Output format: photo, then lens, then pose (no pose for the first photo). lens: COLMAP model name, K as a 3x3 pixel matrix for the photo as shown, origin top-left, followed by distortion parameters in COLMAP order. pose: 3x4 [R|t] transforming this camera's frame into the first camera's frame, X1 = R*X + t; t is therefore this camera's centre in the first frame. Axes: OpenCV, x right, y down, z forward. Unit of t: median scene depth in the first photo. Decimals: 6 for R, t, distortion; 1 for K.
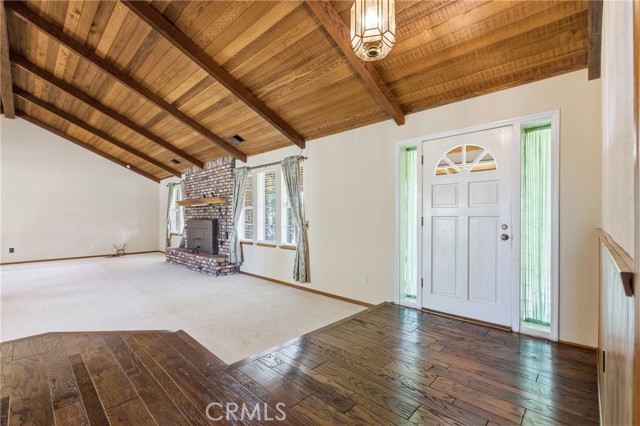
lens RADIAL K [[282.6, 0, 319.8], [0, 282.6, 215.6], [0, 0, 1]] dist [-0.000061, -0.000113]
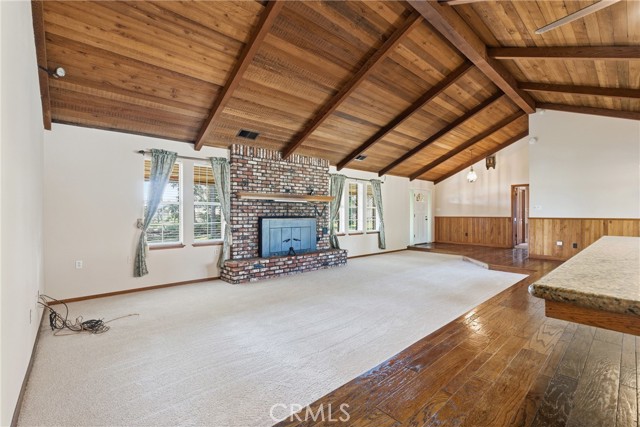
lens RADIAL K [[282.6, 0, 319.9], [0, 282.6, 214.5], [0, 0, 1]] dist [-0.000061, -0.000113]
pose [[0.088764, -0.003214, 0.996048, -1.835729], [-0.006264, 0.999973, 0.003785, 0.001429], [-0.996033, -0.006575, 0.088741, 1.177002]]
